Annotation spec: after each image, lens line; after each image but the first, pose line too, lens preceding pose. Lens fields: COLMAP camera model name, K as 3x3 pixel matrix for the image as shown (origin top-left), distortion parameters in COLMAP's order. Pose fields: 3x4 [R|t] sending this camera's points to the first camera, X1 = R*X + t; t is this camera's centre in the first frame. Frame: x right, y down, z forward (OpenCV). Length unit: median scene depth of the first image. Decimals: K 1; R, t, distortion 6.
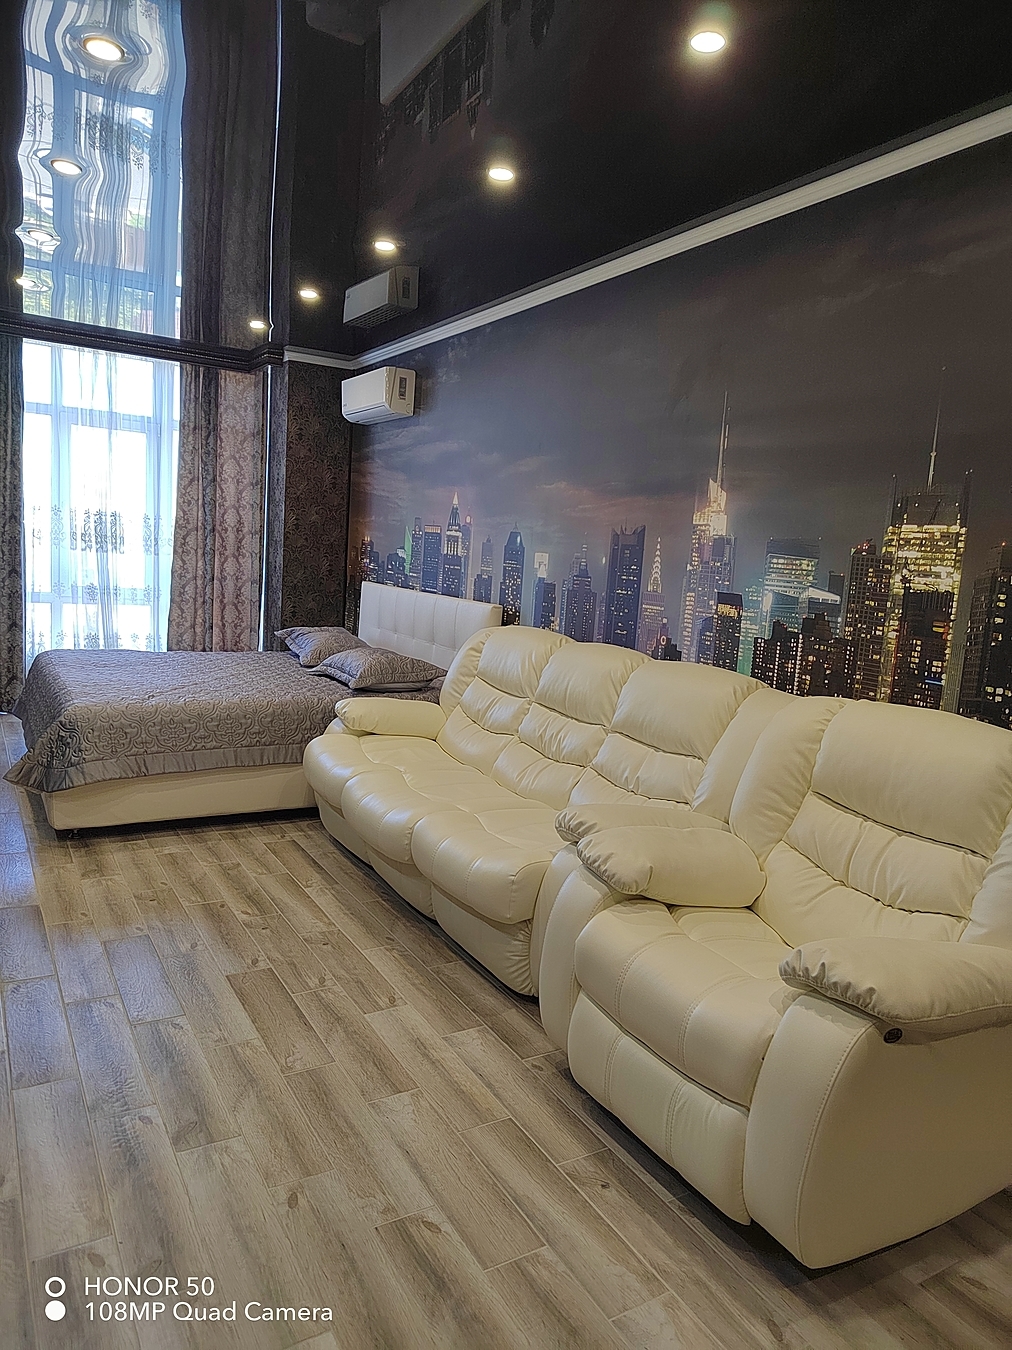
lens RADIAL K [[918.2, 0, 513.8], [0, 918.2, 677.2], [0, 0, 1]] dist [0.047880, -0.040747]
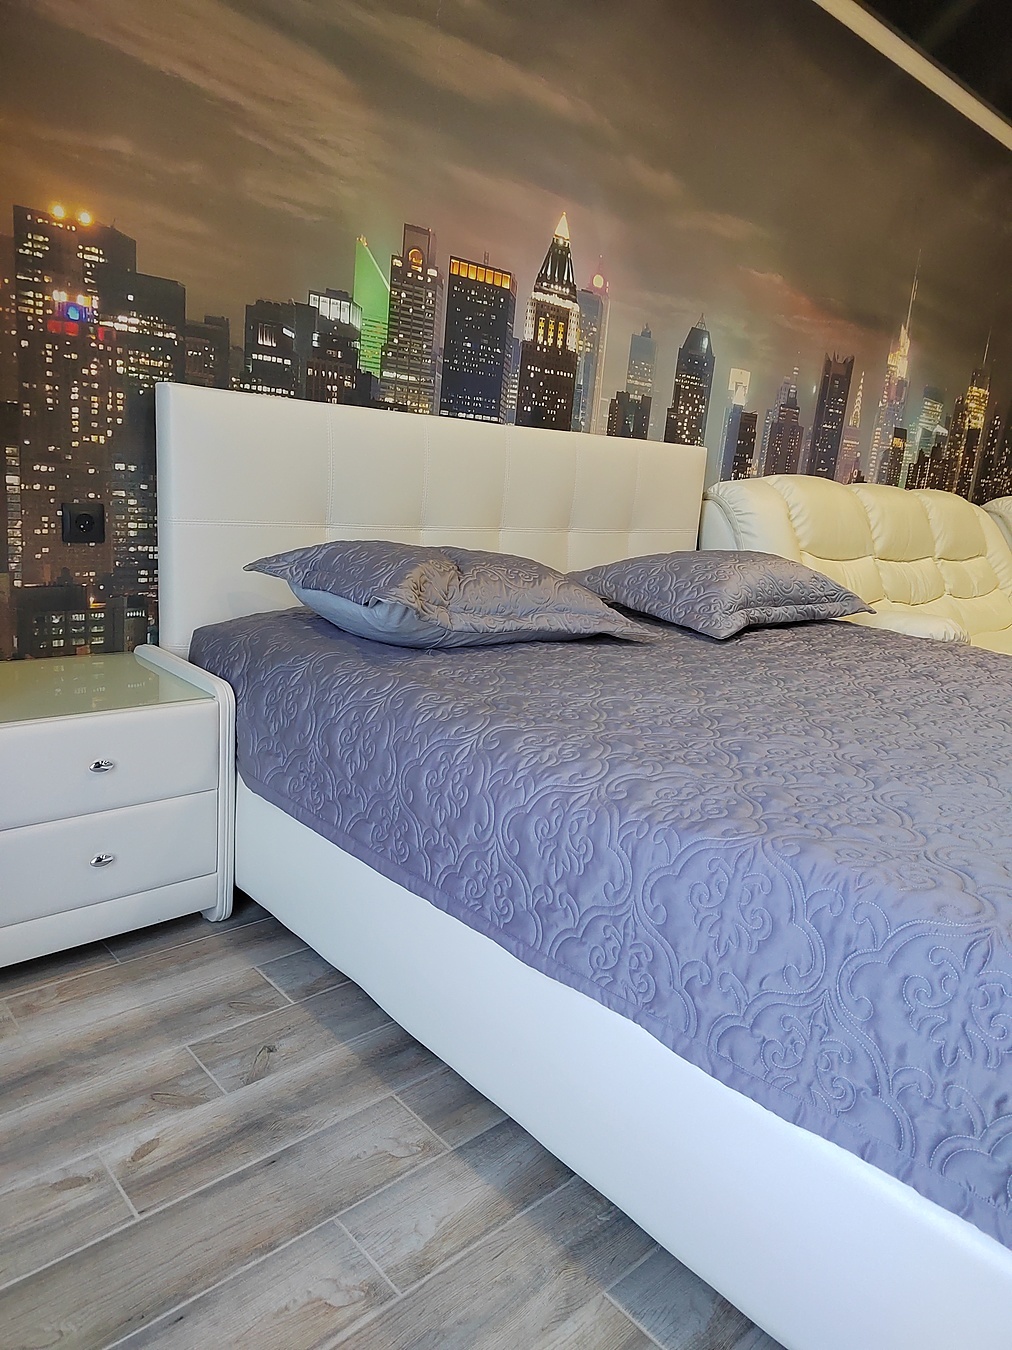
lens RADIAL K [[918.2, 0, 505.9], [0, 918.2, 674.6], [0, 0, 1]] dist [0.047880, -0.040747]
pose [[-0.196206, -0.306455, 0.931444, -0.734951], [0.038995, 0.946718, 0.319694, -0.157680], [-0.979787, 0.099048, -0.173802, 1.418896]]
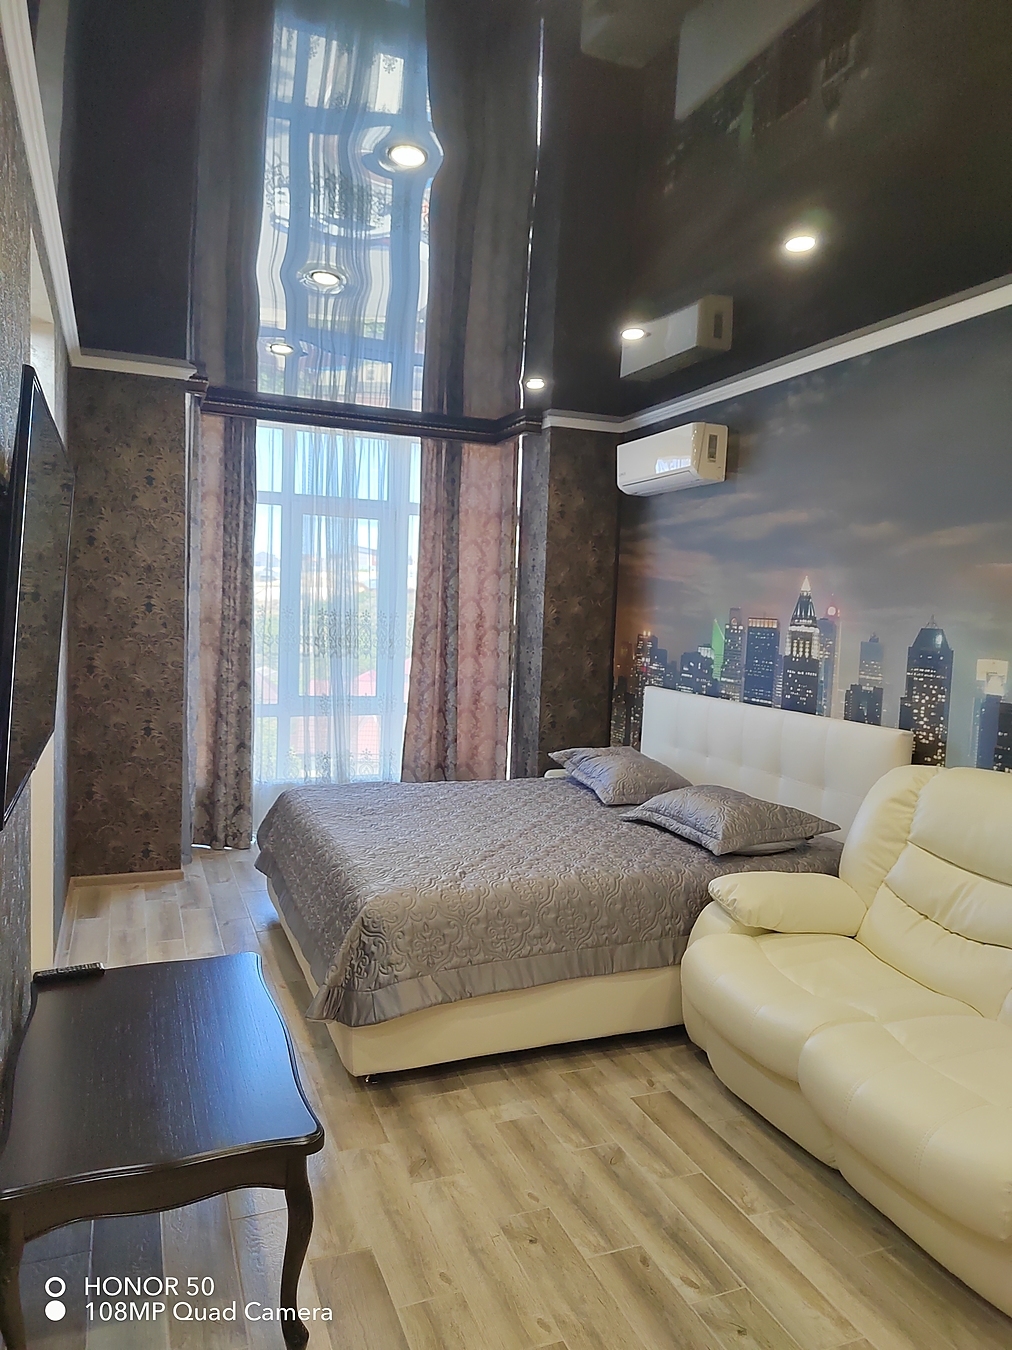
lens RADIAL K [[918.2, 0, 515.5], [0, 918.2, 679.7], [0, 0, 1]] dist [0.047880, -0.040747]
pose [[0.989547, -0.021410, -0.142610, -0.241369], [0.011321, 0.997399, -0.071186, -0.079329], [0.143763, 0.068828, 0.987216, 0.272001]]
